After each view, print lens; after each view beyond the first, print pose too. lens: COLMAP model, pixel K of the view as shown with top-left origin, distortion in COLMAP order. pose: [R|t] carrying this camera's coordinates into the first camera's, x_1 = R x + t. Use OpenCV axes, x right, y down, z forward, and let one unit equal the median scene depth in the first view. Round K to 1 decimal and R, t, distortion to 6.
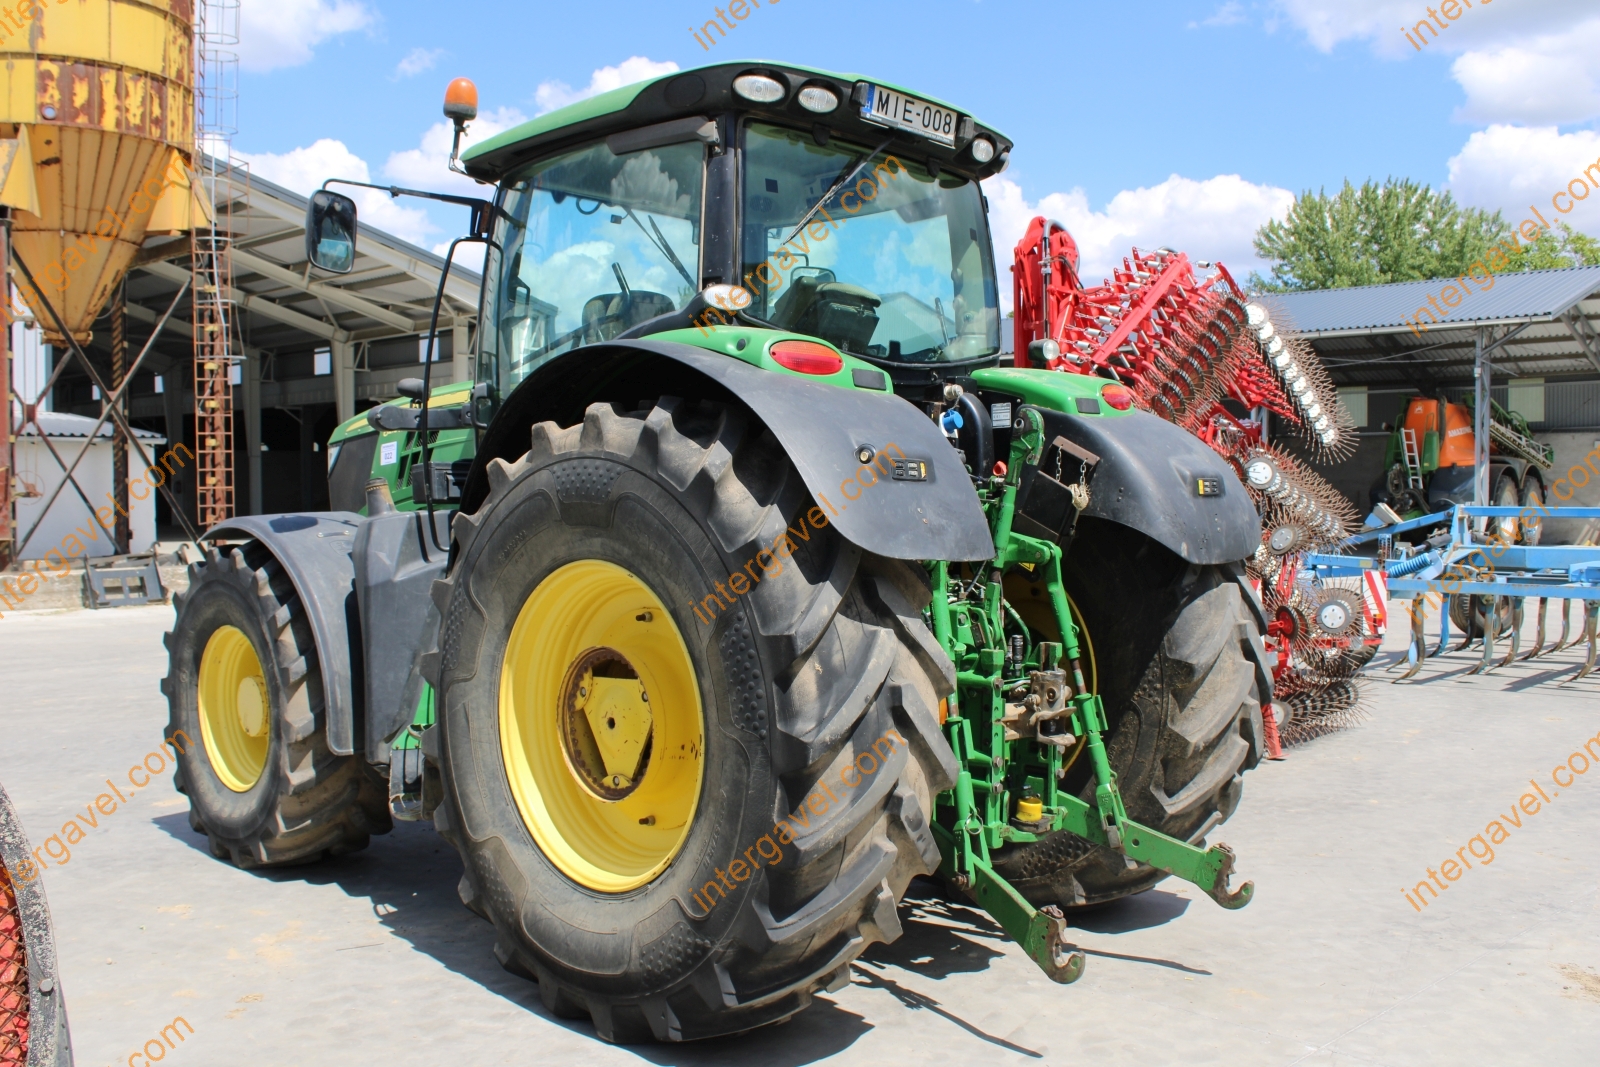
lens RADIAL K [[1484.7, 0, 800.0], [0, 1484.7, 533.5], [0, 0, 1]] dist [-0.154428, 0.174166]
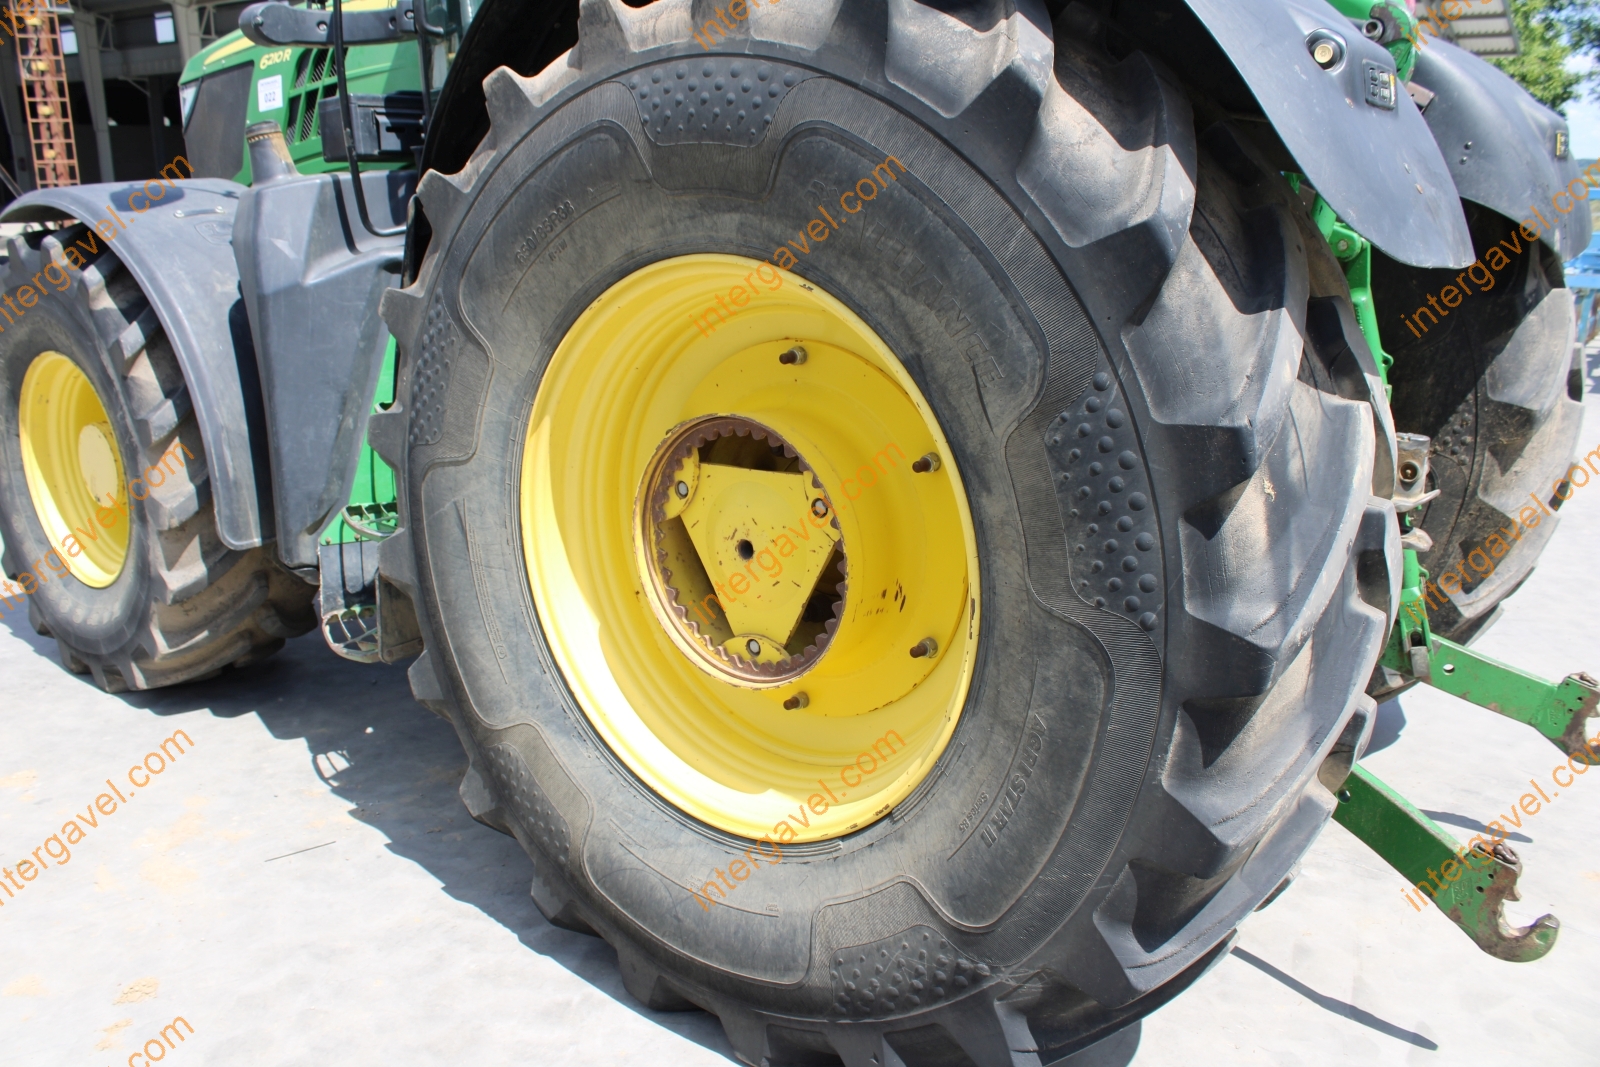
lens RADIAL K [[1340.8, 0, 787.9], [0, 1340.8, 528.4], [0, 0, 1]] dist [-0.168167, 0.153880]
pose [[0.993757, -0.025568, 0.108593, -0.148014], [-0.001036, 0.971227, 0.238154, -0.000513], [-0.111558, -0.236780, 0.965137, 0.451599]]
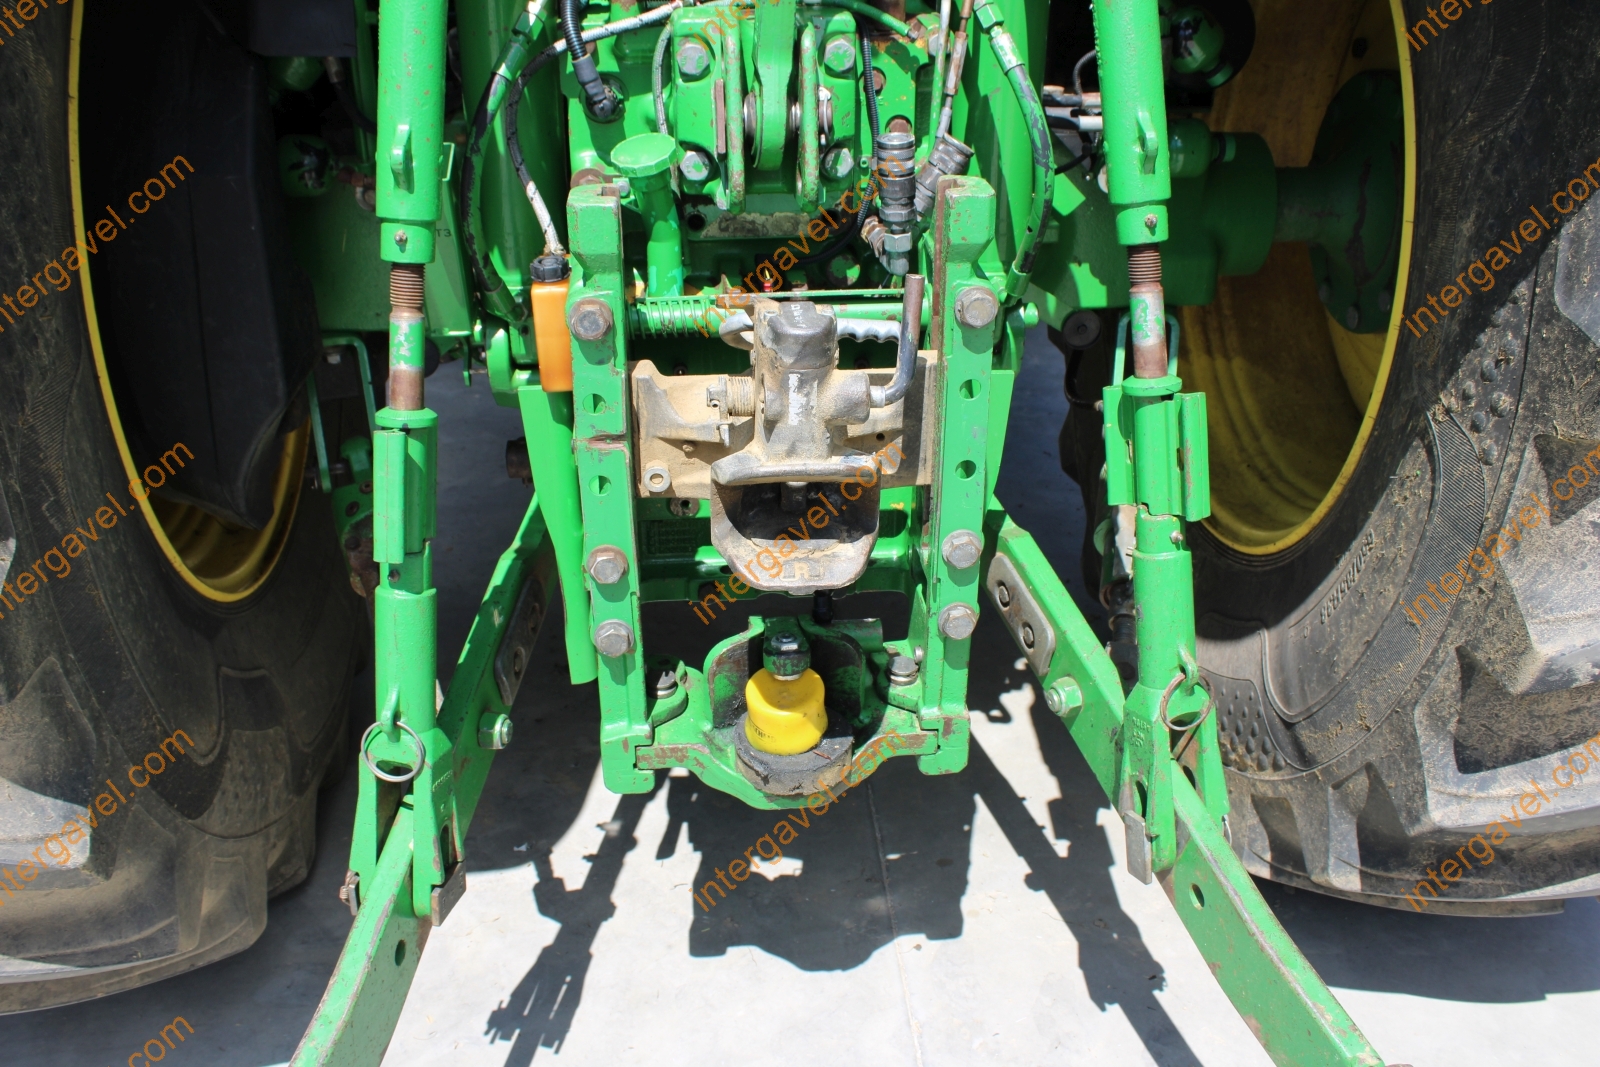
lens RADIAL K [[1461.6, 0, 786.4], [0, 1461.6, 527.9], [0, 0, 1]] dist [-0.154515, 0.155469]
pose [[0.757315, 0.297554, -0.581322, 0.310692], [-0.007091, 0.893860, 0.448290, 0.012095], [0.653011, -0.335375, 0.679044, 0.763889]]
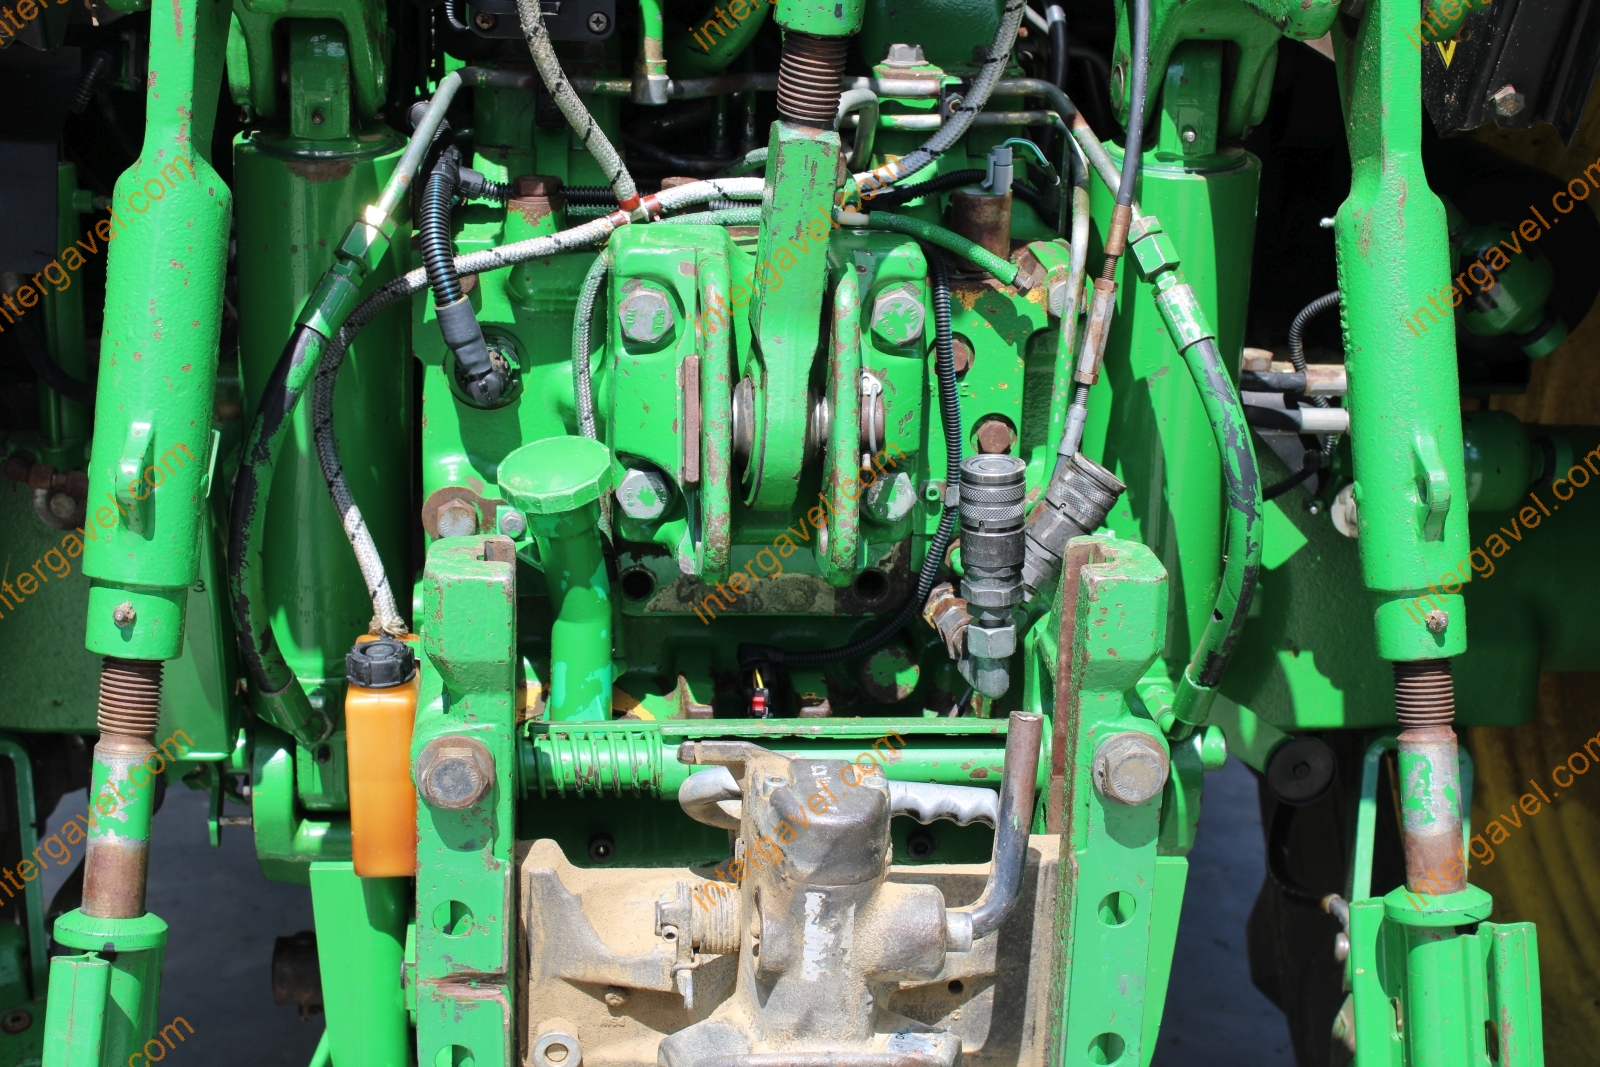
lens RADIAL K [[2585.4, 0, 788.7], [0, 2585.4, 541.9], [0, 0, 1]] dist [-0.015452, 0.051999]
pose [[0.761103, 0.212496, -0.612835, 0.303967], [-0.041536, 0.958842, 0.280886, -0.002073], [0.647299, -0.188329, 0.738604, 0.762280]]
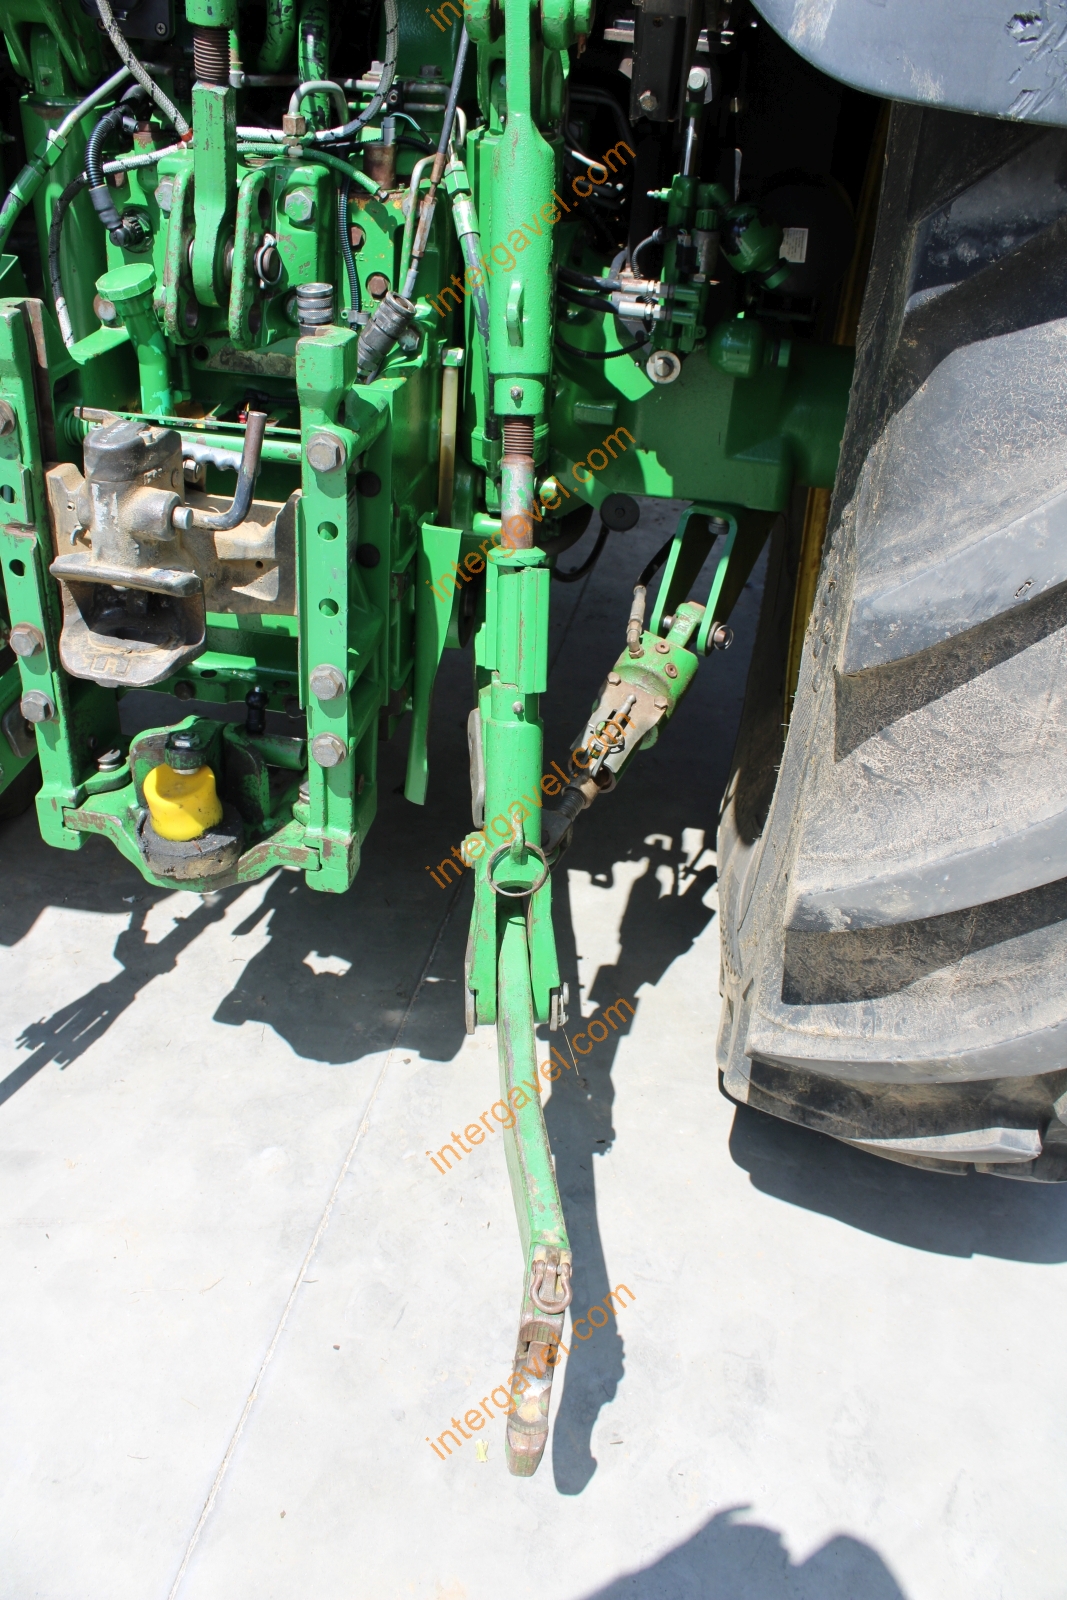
lens RADIAL K [[1340.8, 0, 530.5], [0, 1340.8, 794.1], [0, 0, 1]] dist [-0.168167, 0.153880]
pose [[0.560381, 0.473757, -0.679358, 0.395985], [-0.081600, 0.847838, 0.523938, 0.013908], [0.824205, -0.238169, 0.513771, 0.865074]]
